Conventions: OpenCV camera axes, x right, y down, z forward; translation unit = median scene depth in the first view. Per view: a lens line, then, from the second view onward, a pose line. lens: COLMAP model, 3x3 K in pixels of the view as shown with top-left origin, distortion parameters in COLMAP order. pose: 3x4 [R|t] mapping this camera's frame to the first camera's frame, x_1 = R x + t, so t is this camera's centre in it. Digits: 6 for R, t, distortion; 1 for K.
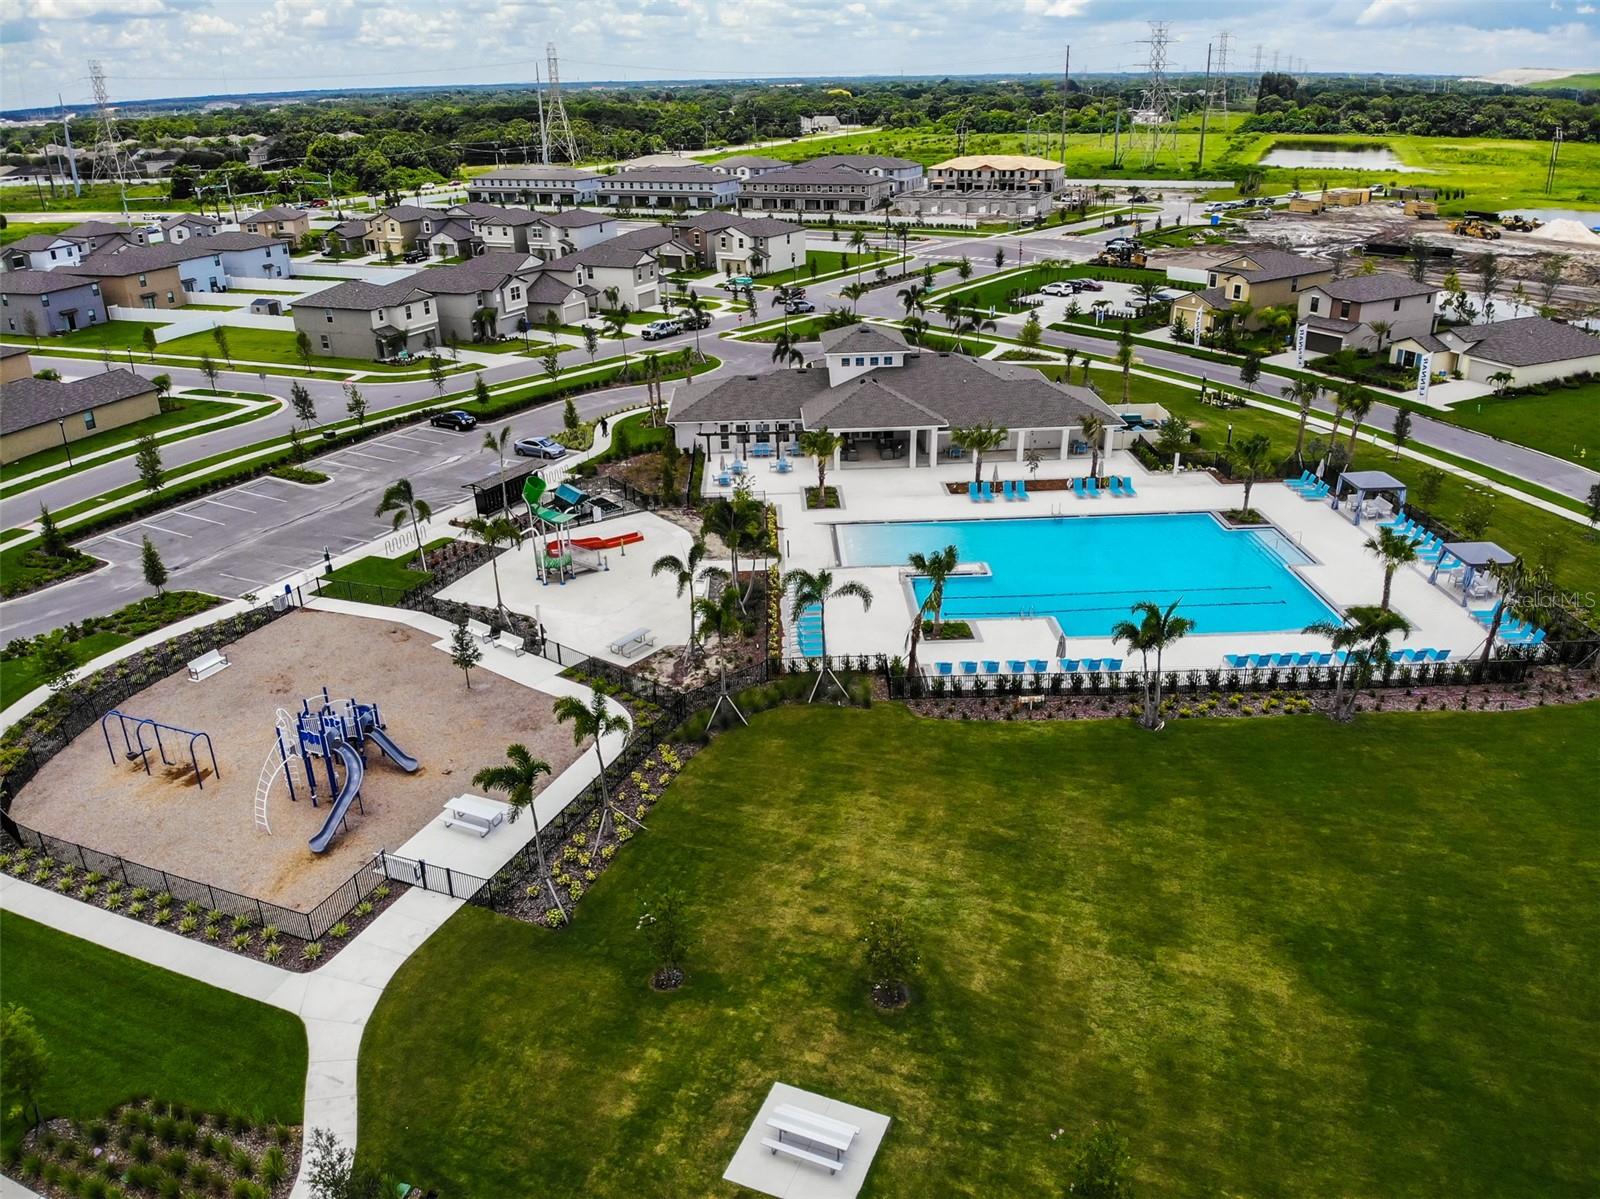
lens RADIAL K [[1157.3, 0, 800.0], [0, 1157.3, 599.5], [0, 0, 1]] dist [0.141600, -0.330272]
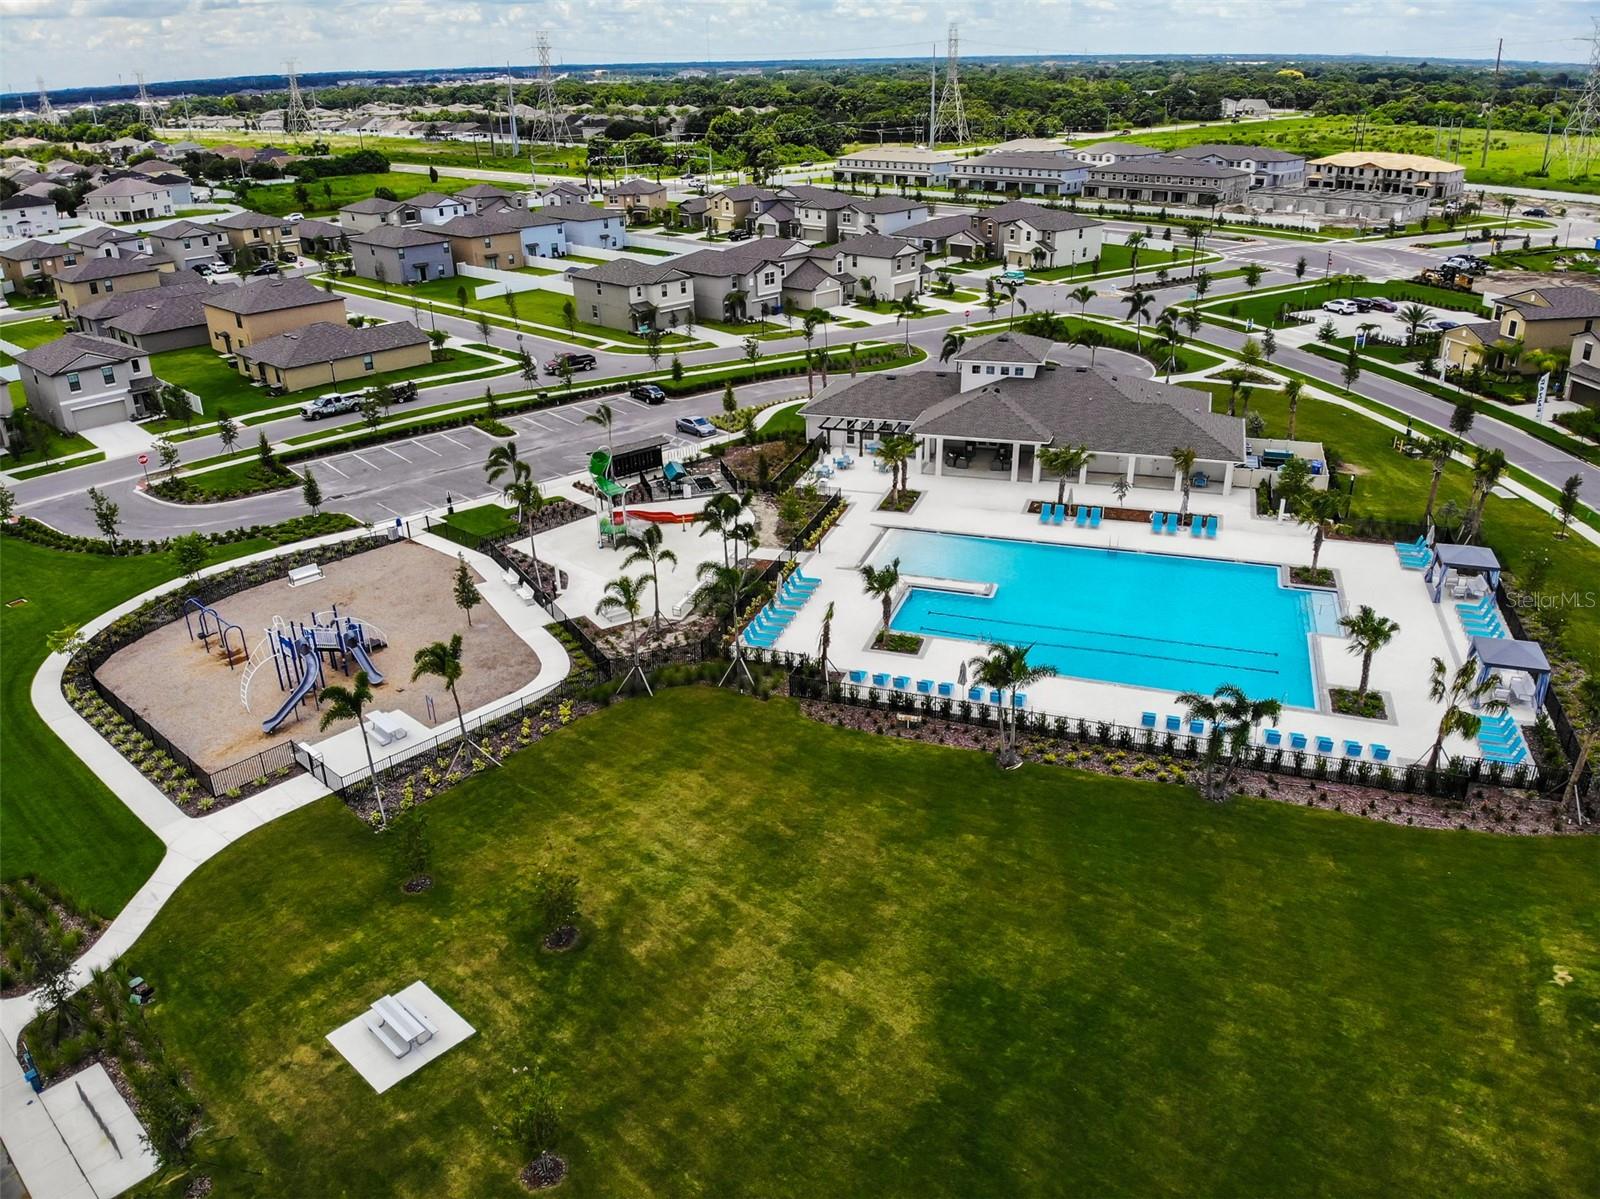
lens RADIAL K [[1157.3, 0, 800.0], [0, 1157.3, 599.5], [0, 0, 1]] dist [0.141600, -0.330272]
pose [[0.938021, 0.146750, -0.313977, 0.242388], [-0.140771, 0.989161, 0.041764, -0.028150], [0.316703, 0.005023, 0.948512, -0.003995]]
